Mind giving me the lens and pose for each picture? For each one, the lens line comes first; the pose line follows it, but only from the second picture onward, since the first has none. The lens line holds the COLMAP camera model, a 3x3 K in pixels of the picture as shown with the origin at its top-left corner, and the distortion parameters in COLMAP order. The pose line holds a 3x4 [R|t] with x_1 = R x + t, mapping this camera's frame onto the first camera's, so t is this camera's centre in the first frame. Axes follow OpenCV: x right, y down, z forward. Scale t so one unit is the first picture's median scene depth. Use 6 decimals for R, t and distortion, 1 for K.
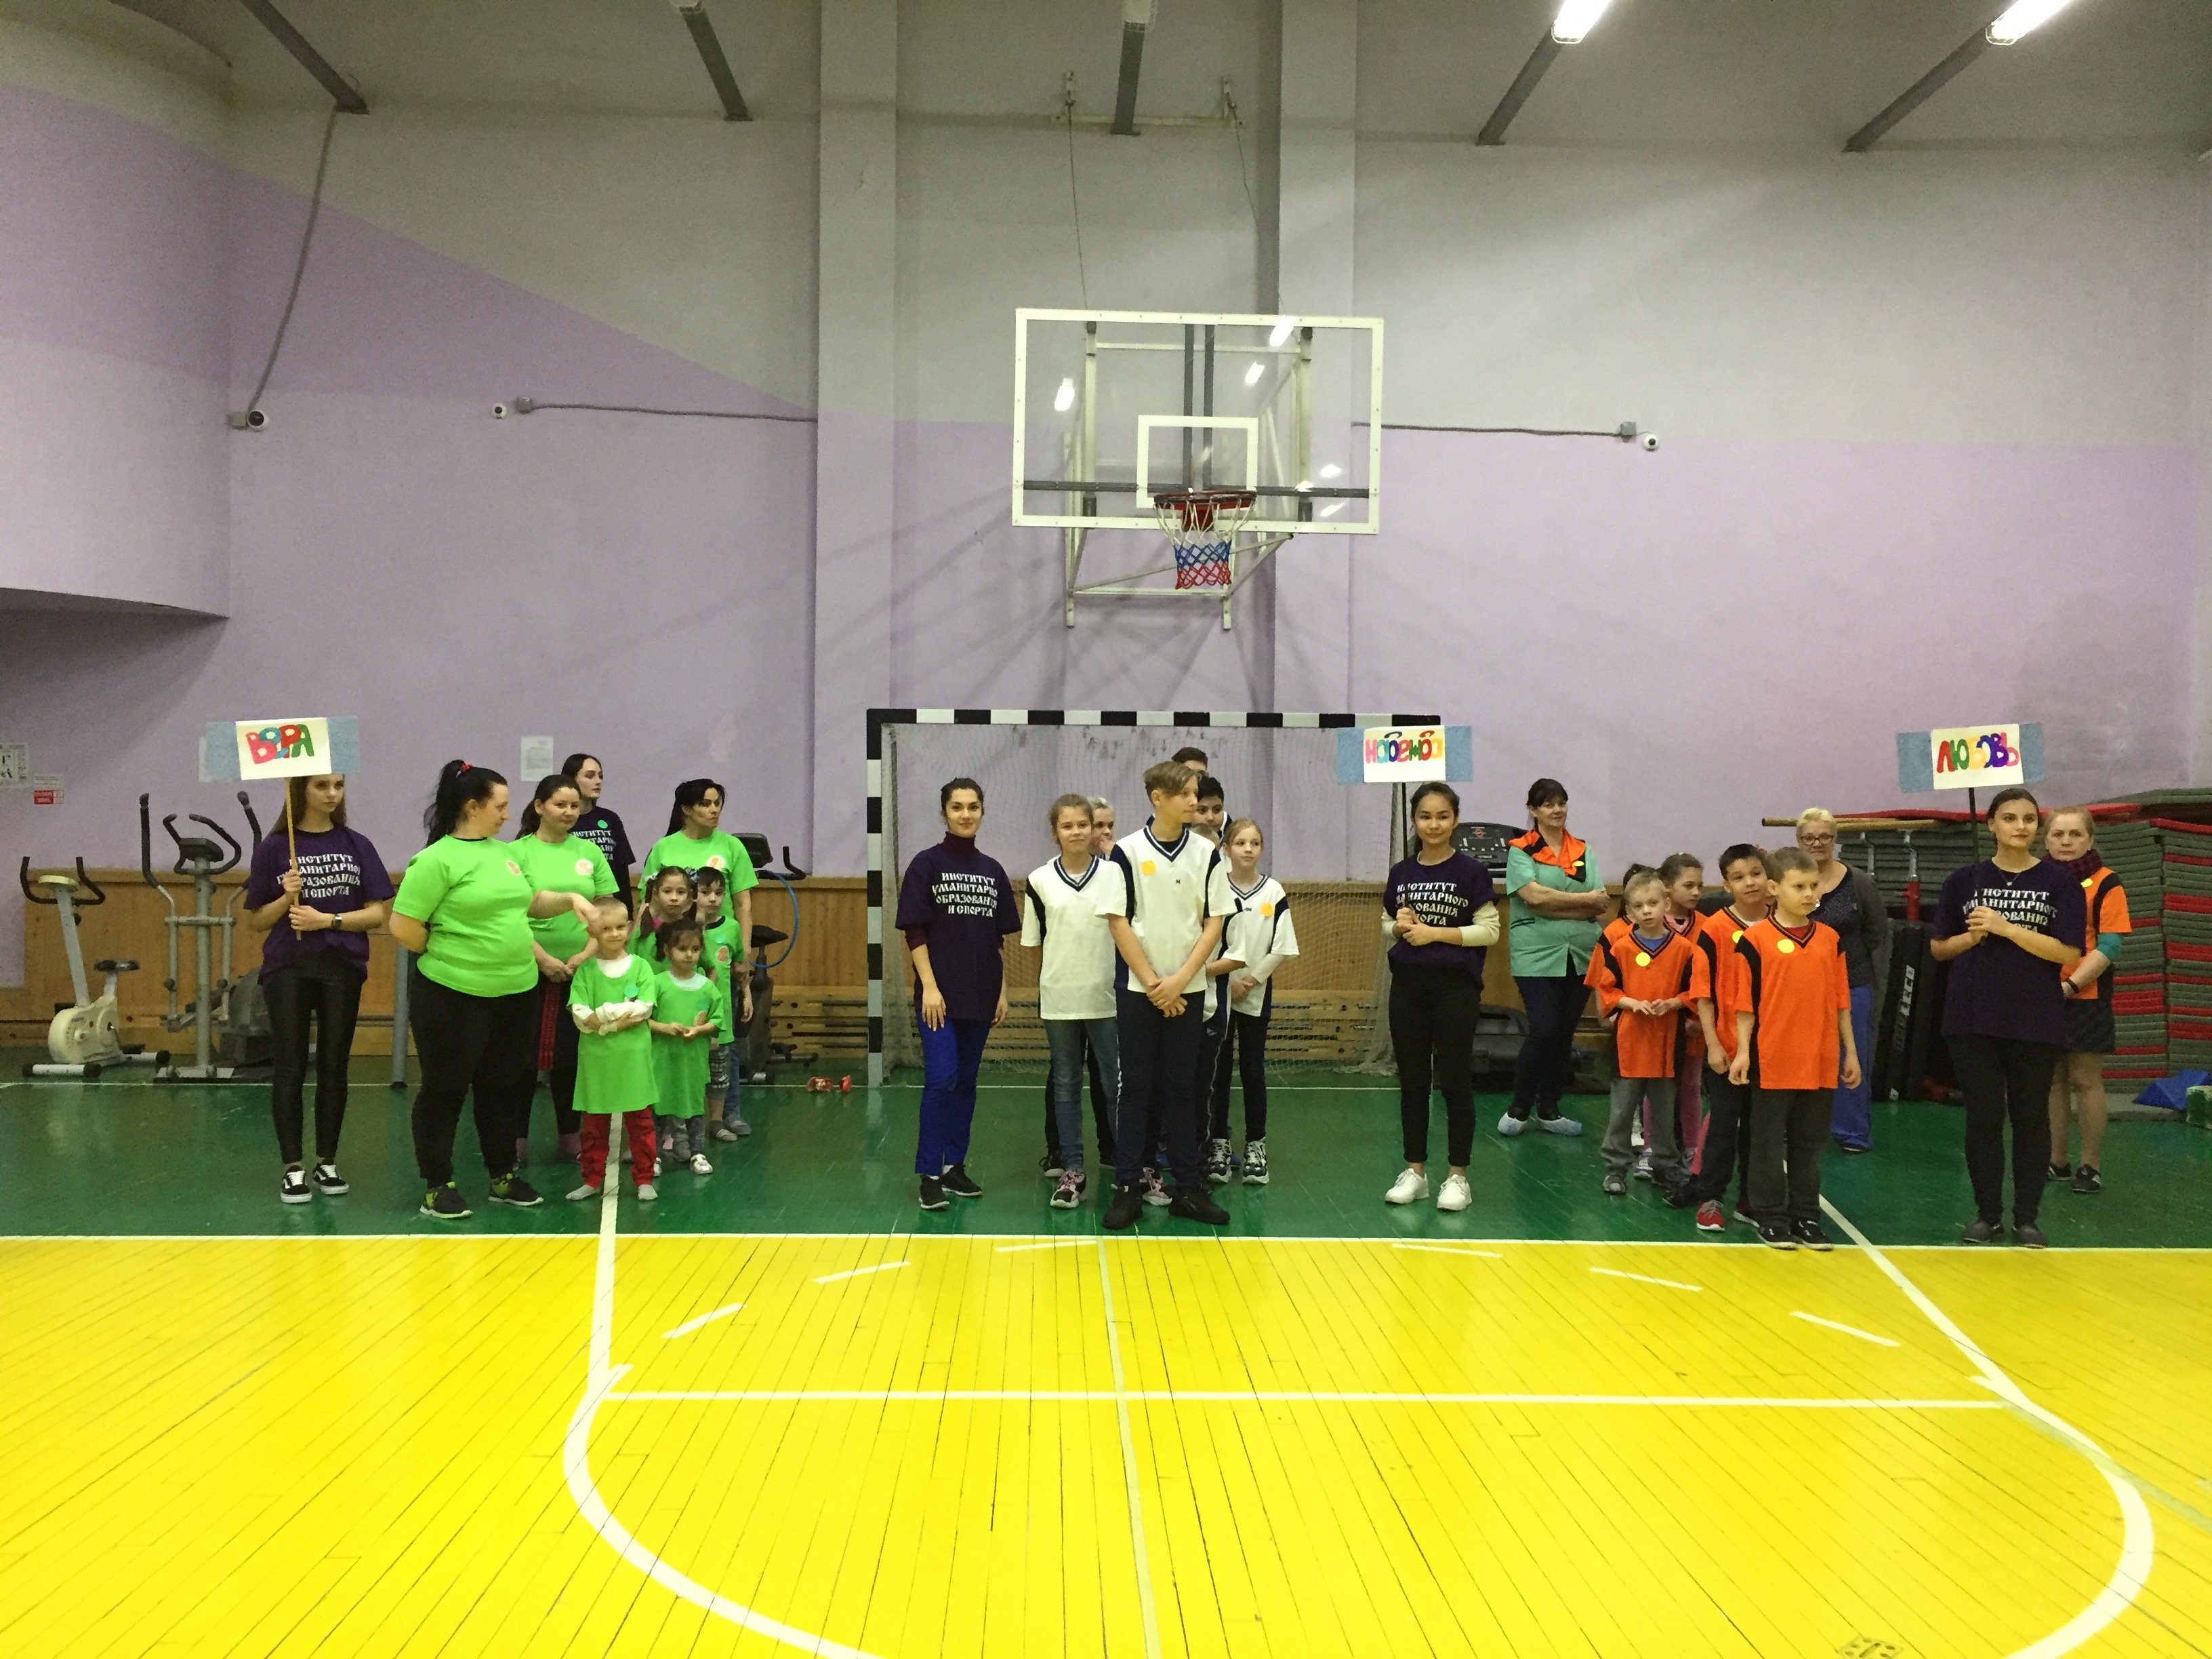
lens RADIAL K [[1870.4, 0, 1106.0], [0, 1870.4, 829.5], [0, 0, 1]] dist [0.010262, 0.009243]
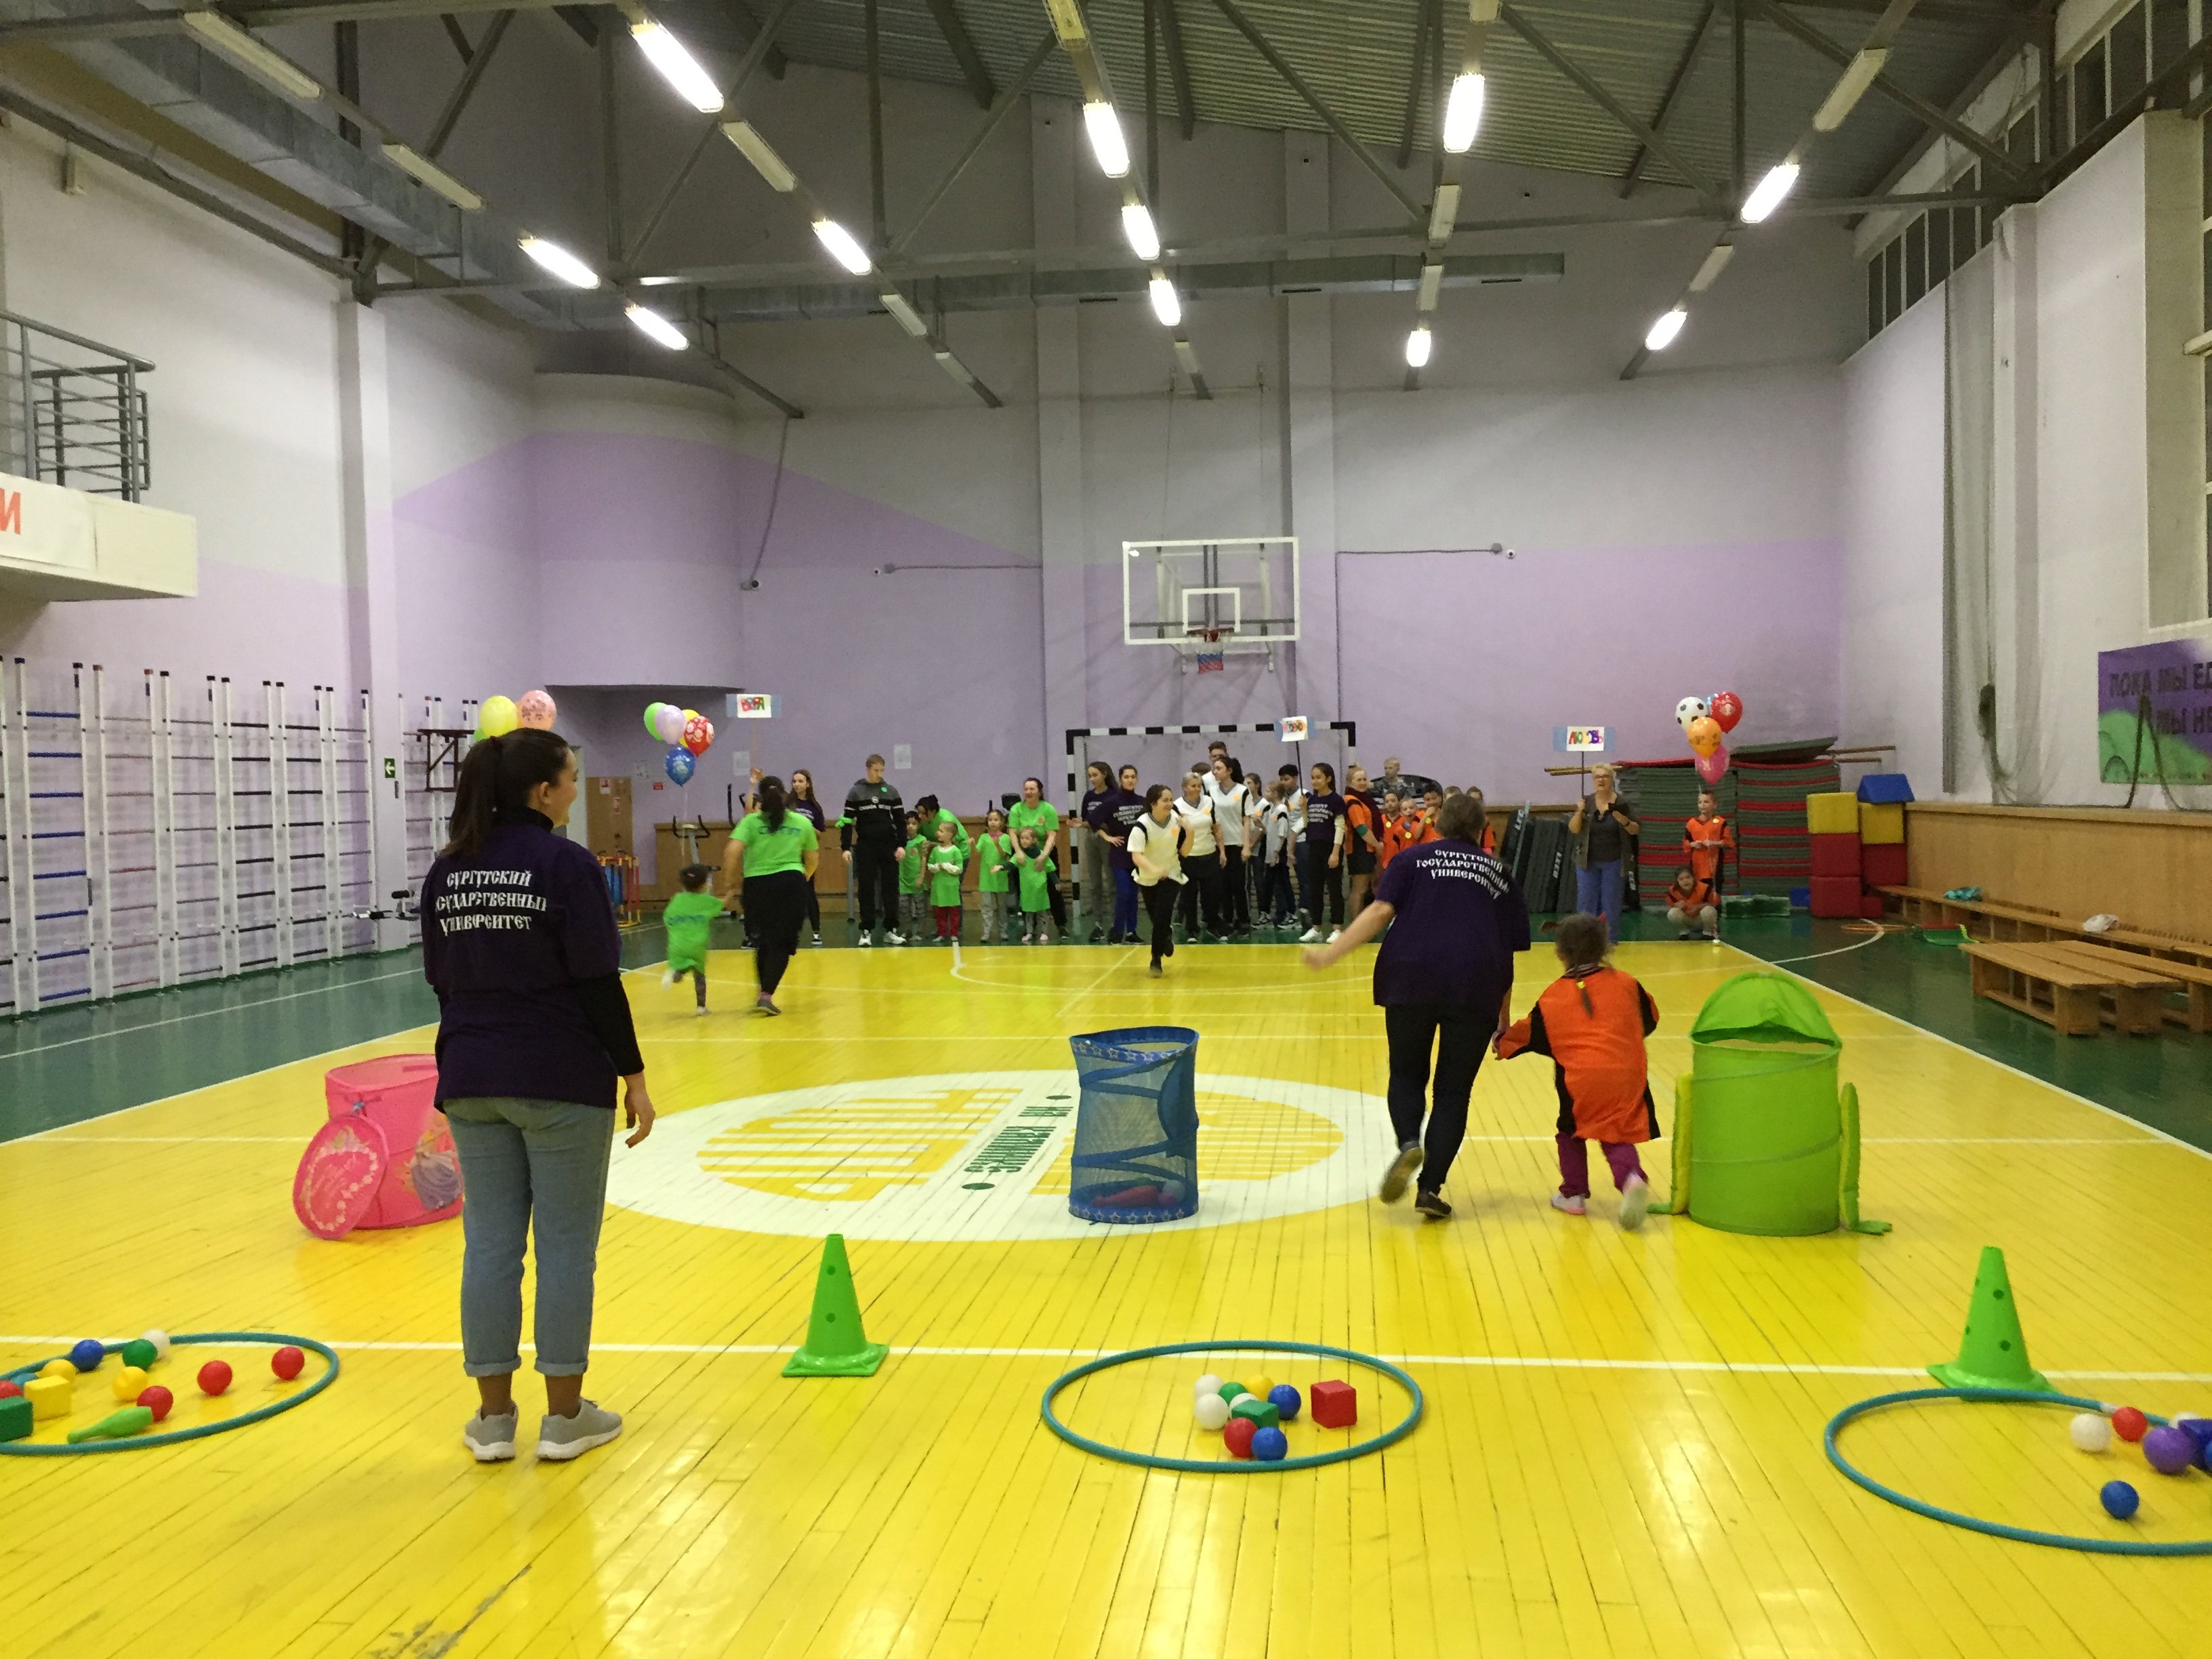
lens RADIAL K [[1870.4, 0, 1106.0], [0, 1870.4, 829.5], [0, 0, 1]] dist [0.010262, 0.009243]
pose [[0.986811, -0.028818, -0.159292, 0.199035], [0.033532, 0.999073, 0.026988, -0.008636], [0.158367, -0.031973, 0.986863, -0.843023]]
